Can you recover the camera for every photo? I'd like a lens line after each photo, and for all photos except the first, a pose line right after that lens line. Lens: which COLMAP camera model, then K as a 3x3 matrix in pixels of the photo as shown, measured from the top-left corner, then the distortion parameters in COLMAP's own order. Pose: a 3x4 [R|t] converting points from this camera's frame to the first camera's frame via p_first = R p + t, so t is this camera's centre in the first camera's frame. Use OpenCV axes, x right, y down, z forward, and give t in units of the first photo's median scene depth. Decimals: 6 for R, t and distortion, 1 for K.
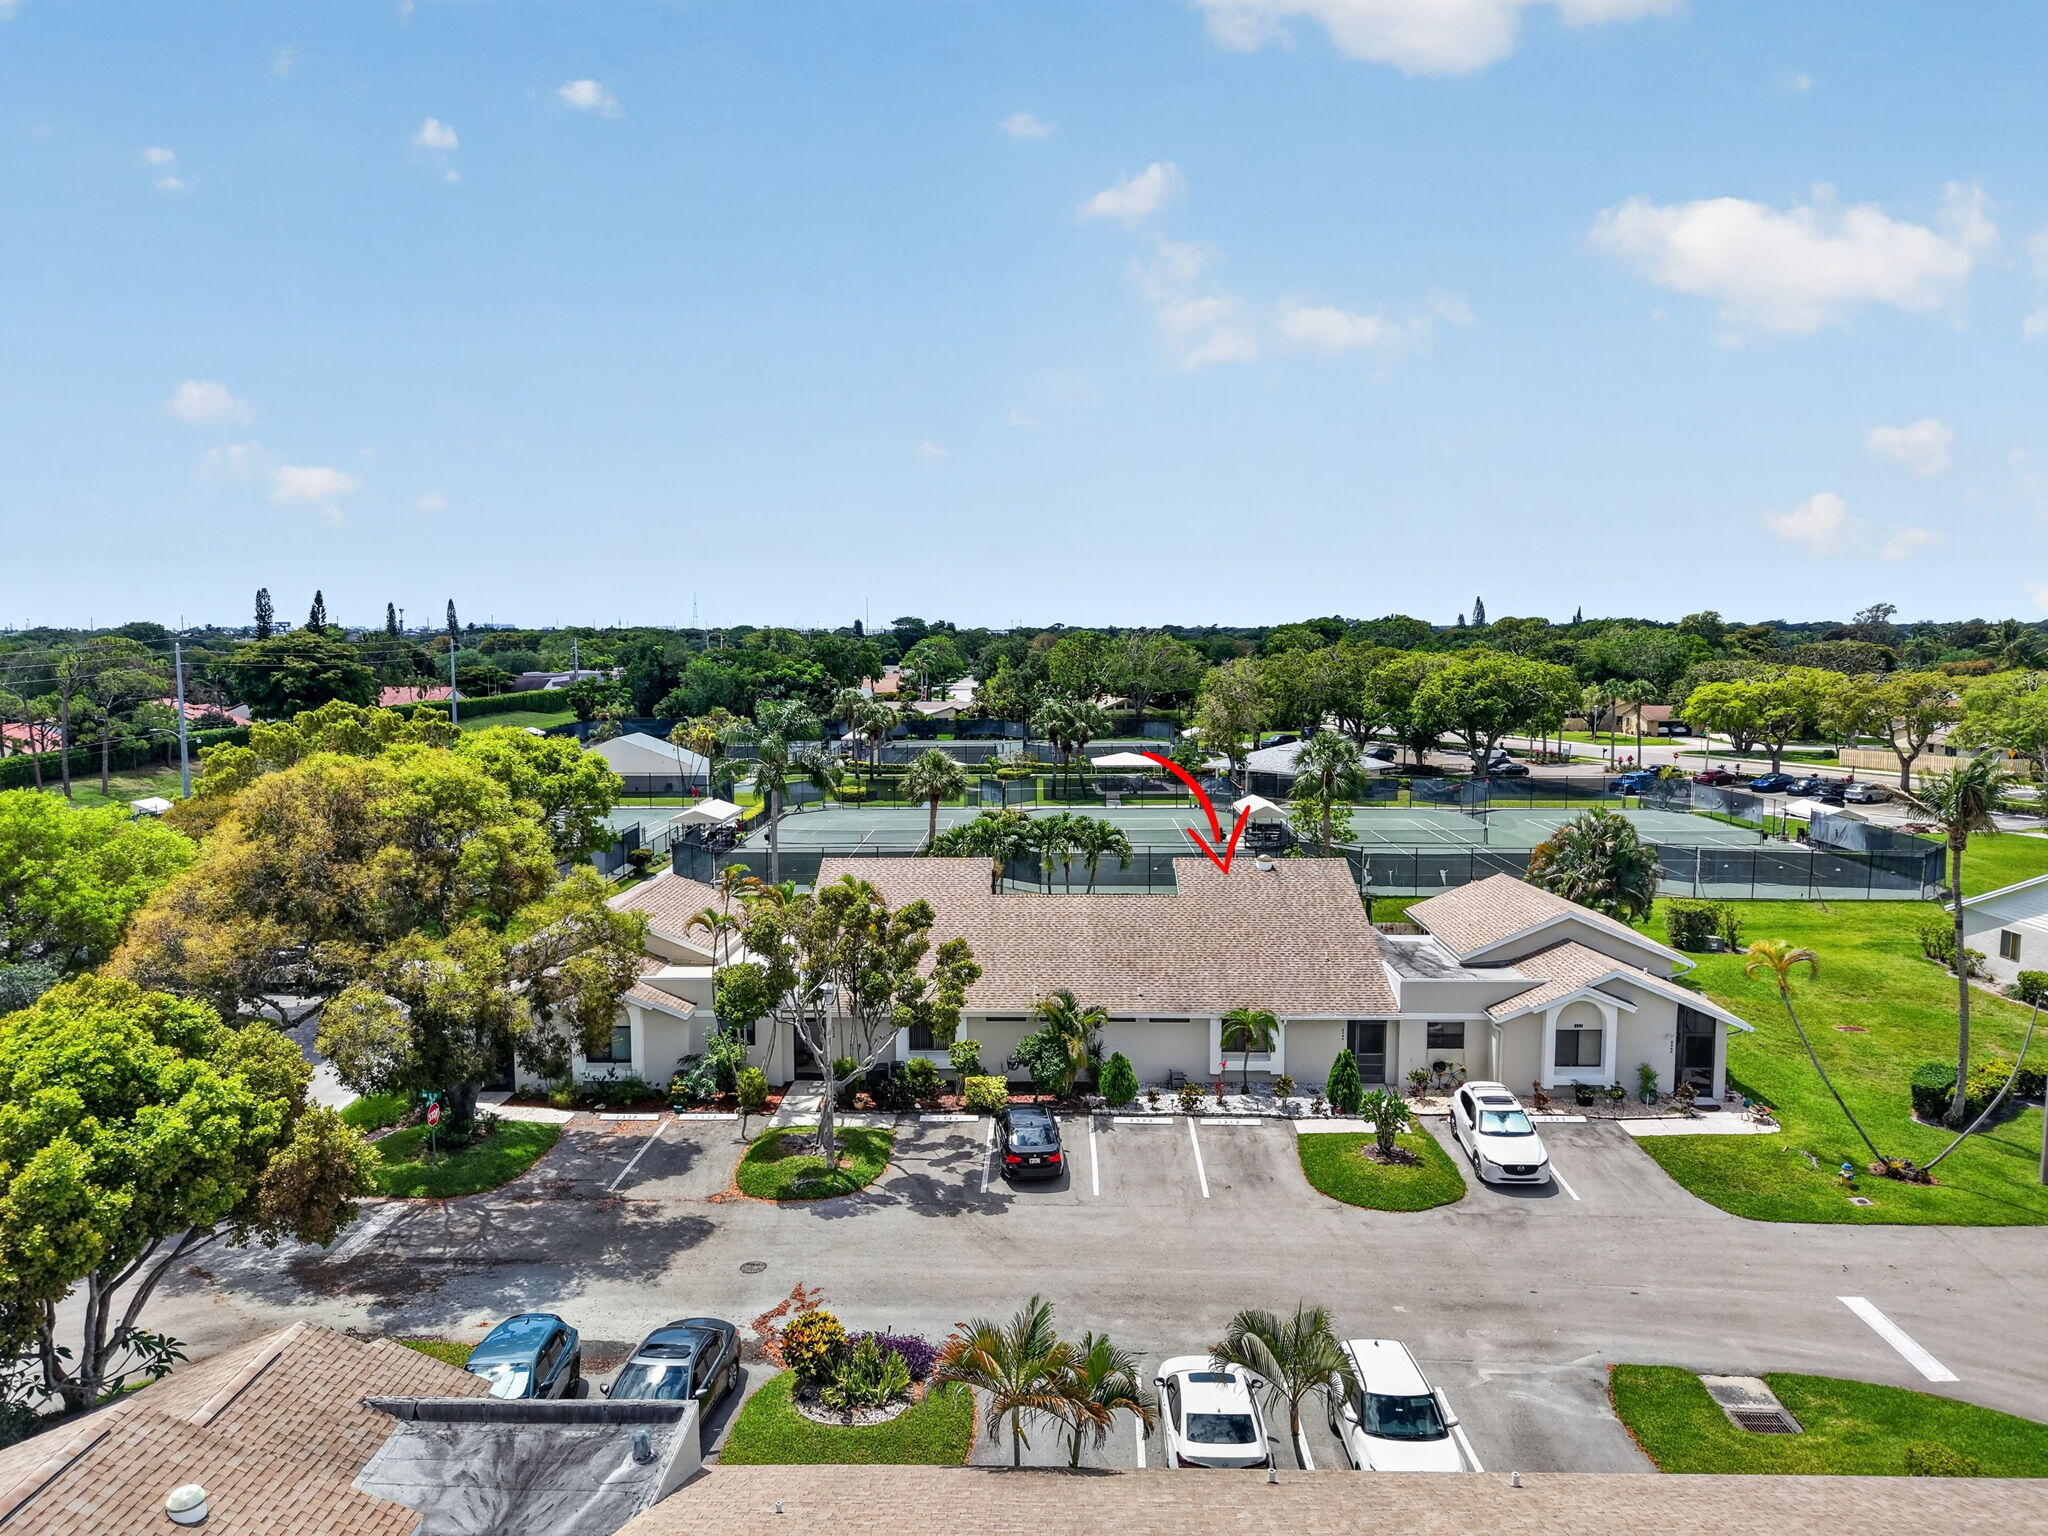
lens RADIAL K [[1385.7, 0, 1024.0], [0, 1385.7, 768.0], [0, 0, 1]] dist [0.023423, -0.017128]
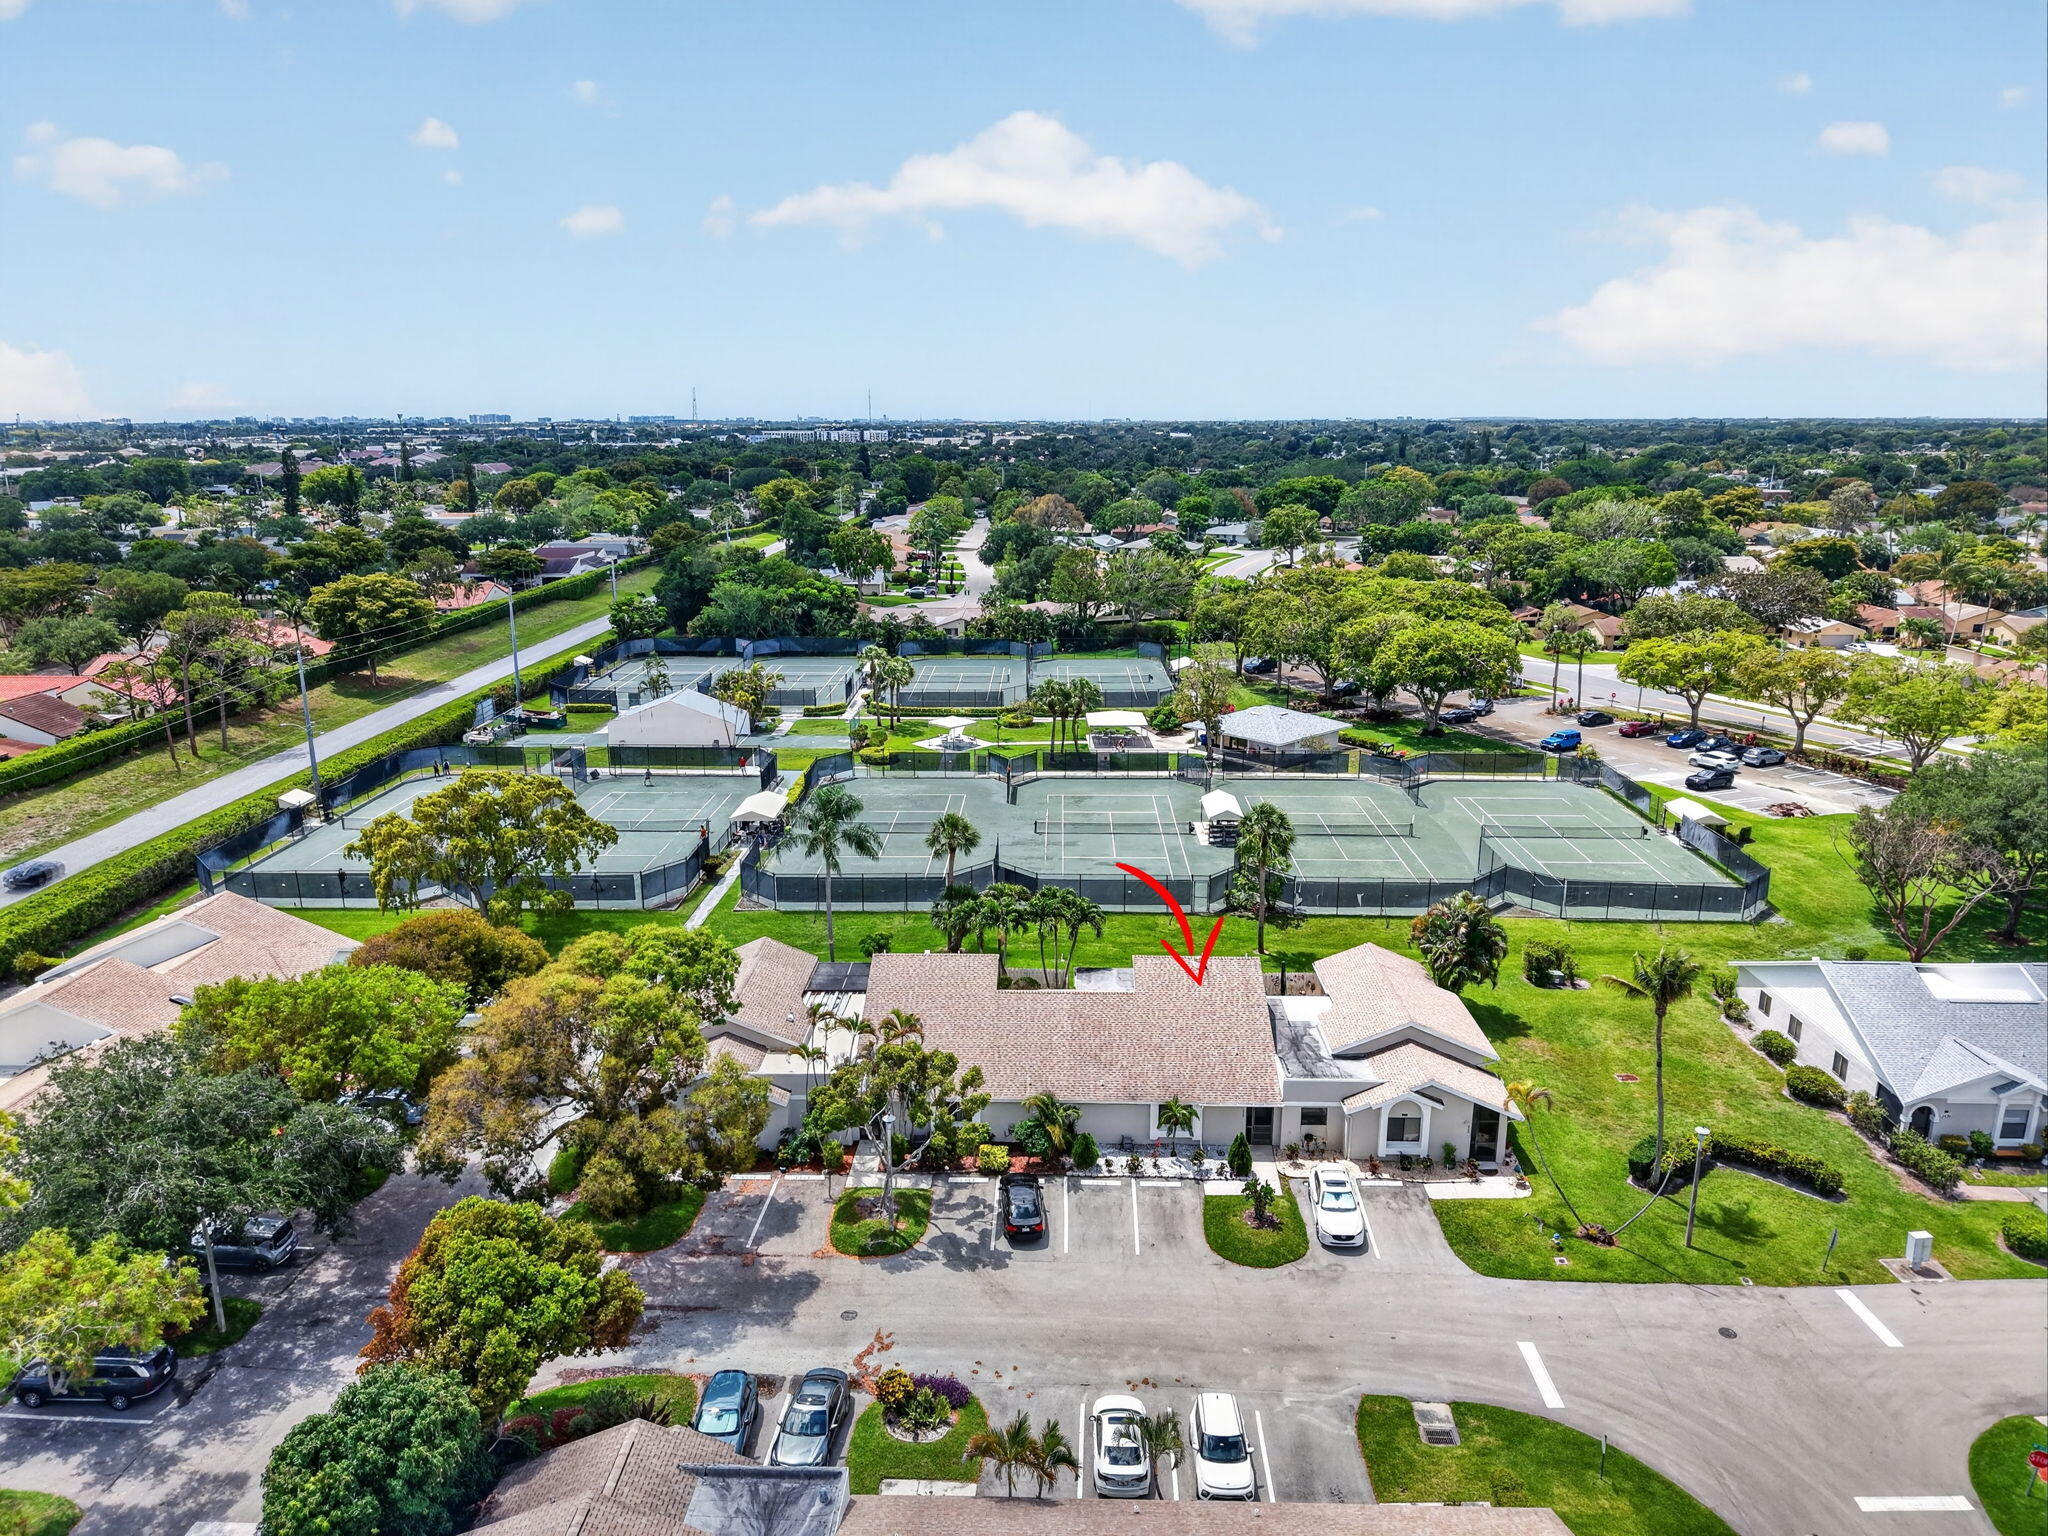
lens RADIAL K [[1385.7, 0, 1024.0], [0, 1385.7, 768.0], [0, 0, 1]] dist [0.023423, -0.017128]
pose [[0.999985, 0.002634, -0.004810, 0.010978], [-0.001910, 0.989470, 0.144727, -0.410775], [0.005141, -0.144716, 0.989460, -0.408177]]
